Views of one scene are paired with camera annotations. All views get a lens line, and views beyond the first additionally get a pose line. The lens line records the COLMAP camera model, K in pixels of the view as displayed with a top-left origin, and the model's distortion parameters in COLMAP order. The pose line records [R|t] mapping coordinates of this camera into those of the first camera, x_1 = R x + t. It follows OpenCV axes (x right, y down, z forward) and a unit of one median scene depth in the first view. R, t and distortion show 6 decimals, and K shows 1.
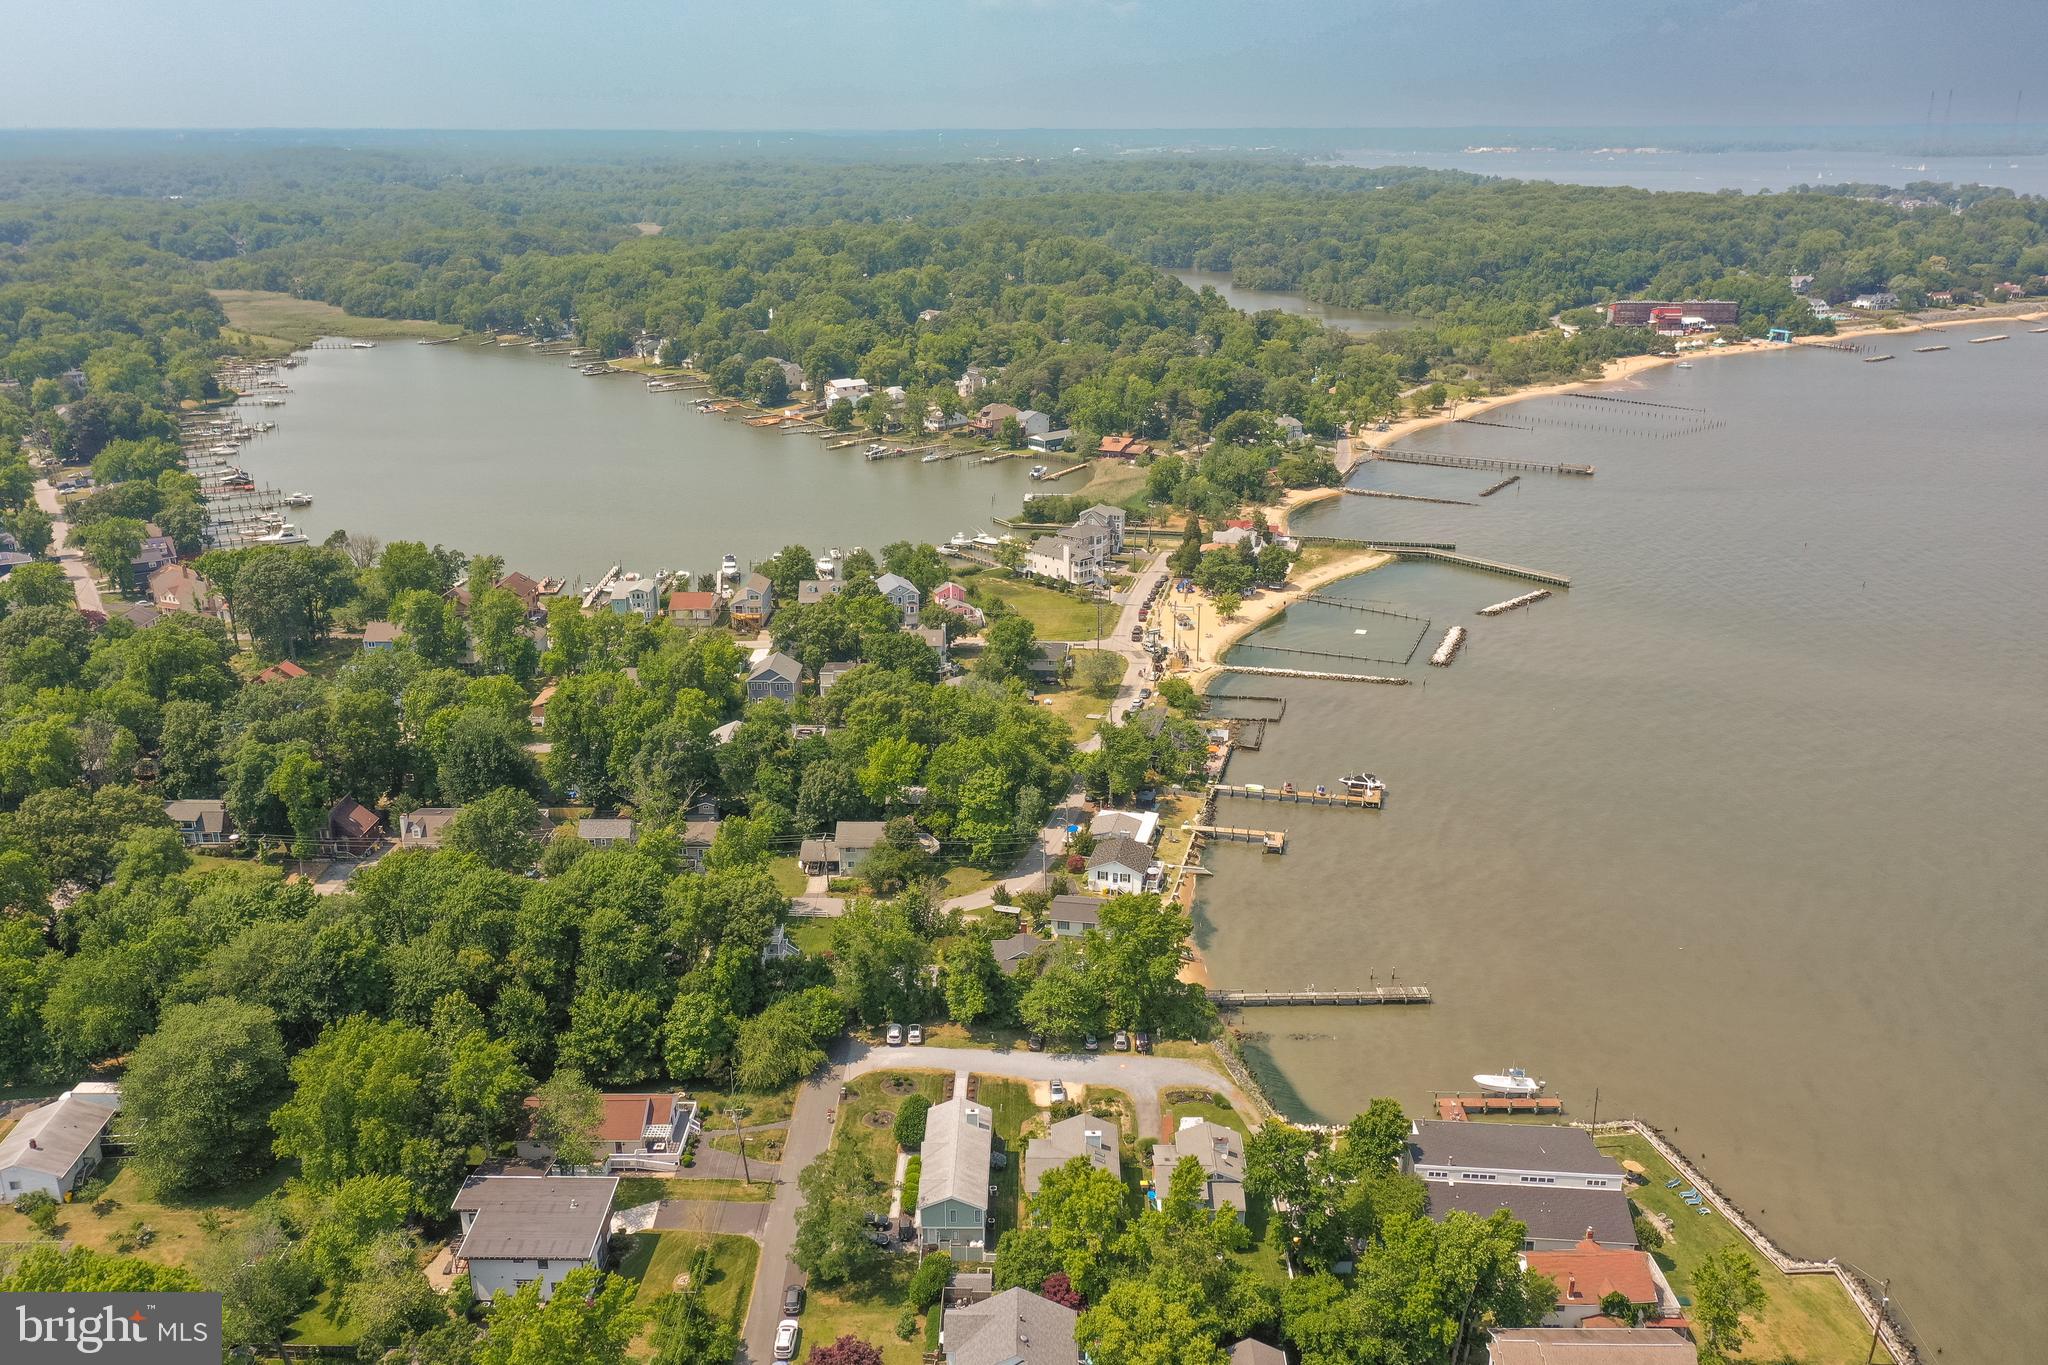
lens RADIAL K [[1631.5, 0, 1024.5], [0, 1631.5, 687.7], [0, 0, 1]] dist [0.007409, -0.001327]
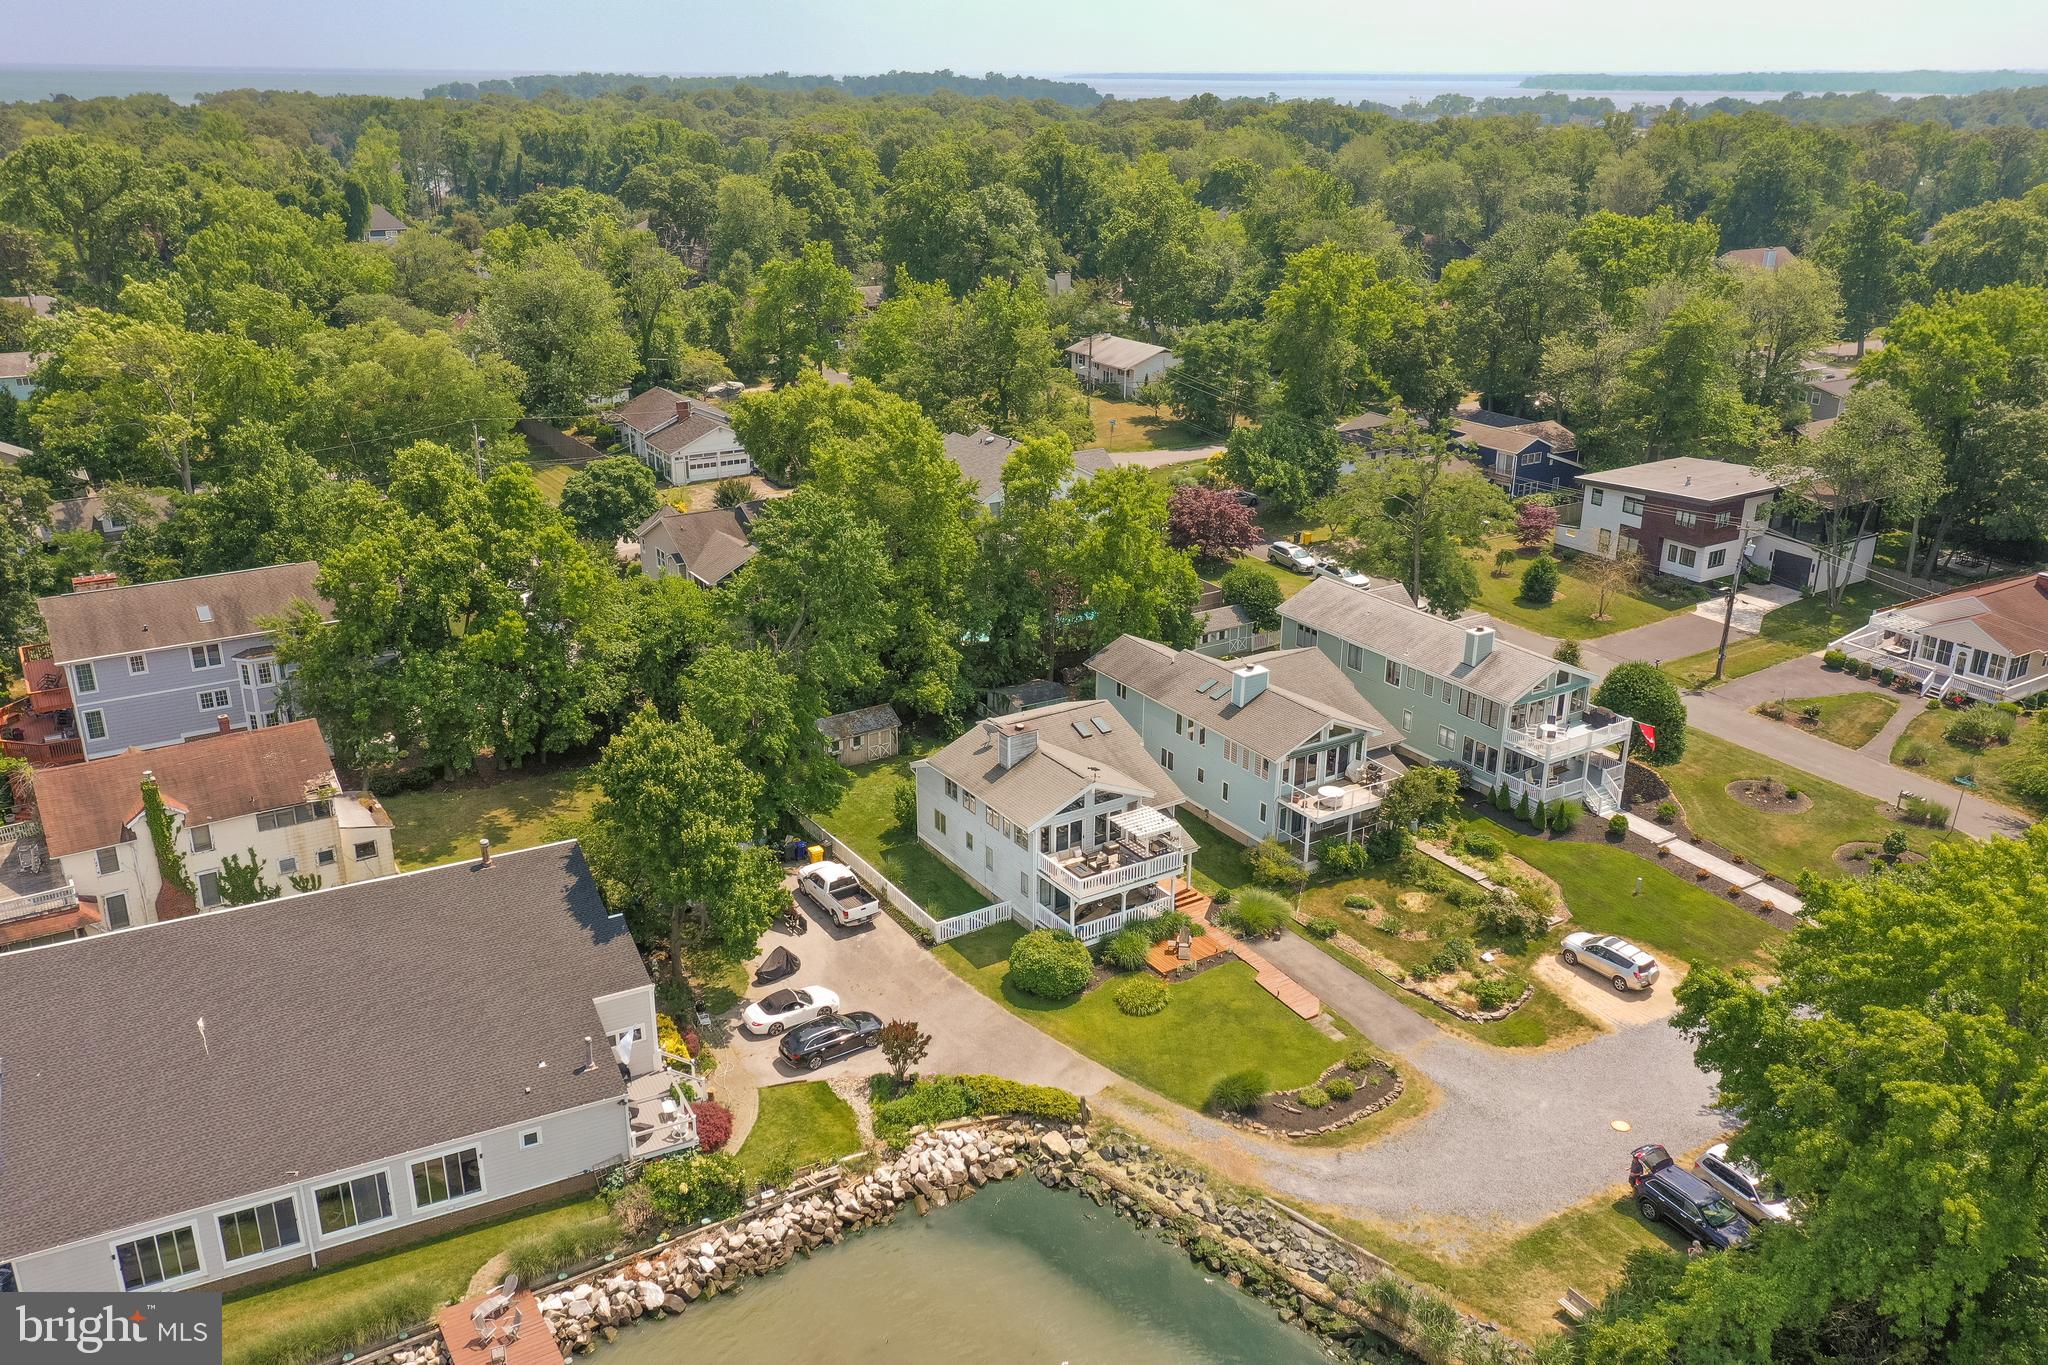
lens RADIAL K [[1613.9, 0, 1024.0], [0, 1613.9, 682.5], [0, 0, 1]] dist [0.006785, -0.002374]
pose [[-0.838557, 0.190328, -0.510488, 0.207120], [-0.176797, 0.791223, 0.585413, 0.010020], [0.515330, 0.581155, -0.629836, 0.782359]]
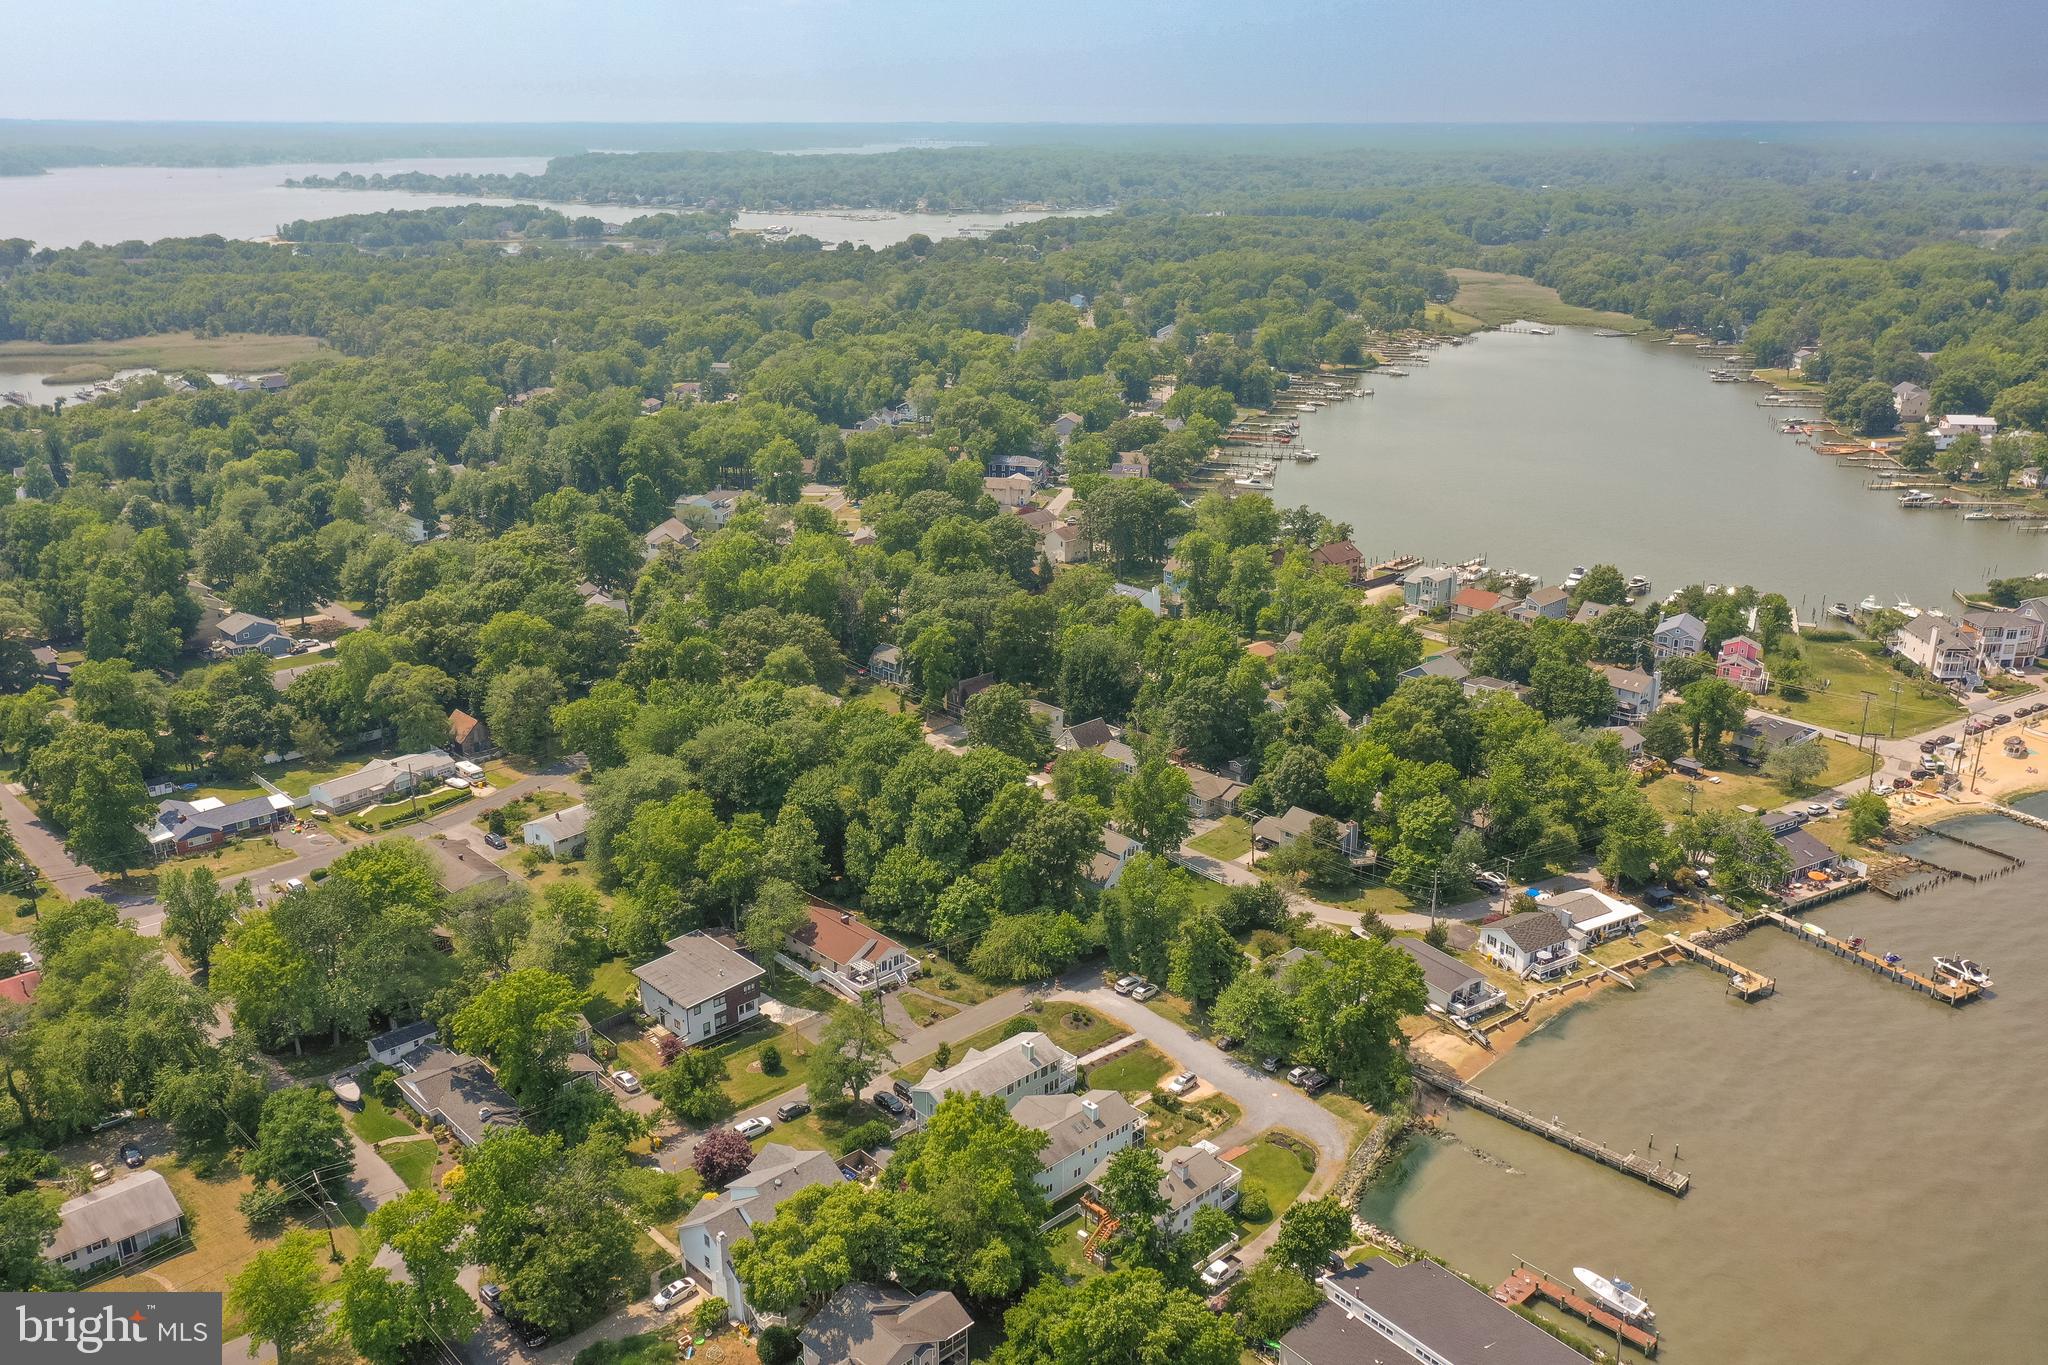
lens RADIAL K [[1652.7, 0, 1020.5], [0, 1652.7, 684.3], [0, 0, 1]] dist [0.007273, -0.002470]
pose [[0.696762, 0.232520, -0.678570, 0.406156], [-0.233671, 0.967977, 0.091753, -0.041686], [0.678174, 0.094632, 0.728783, 0.117398]]
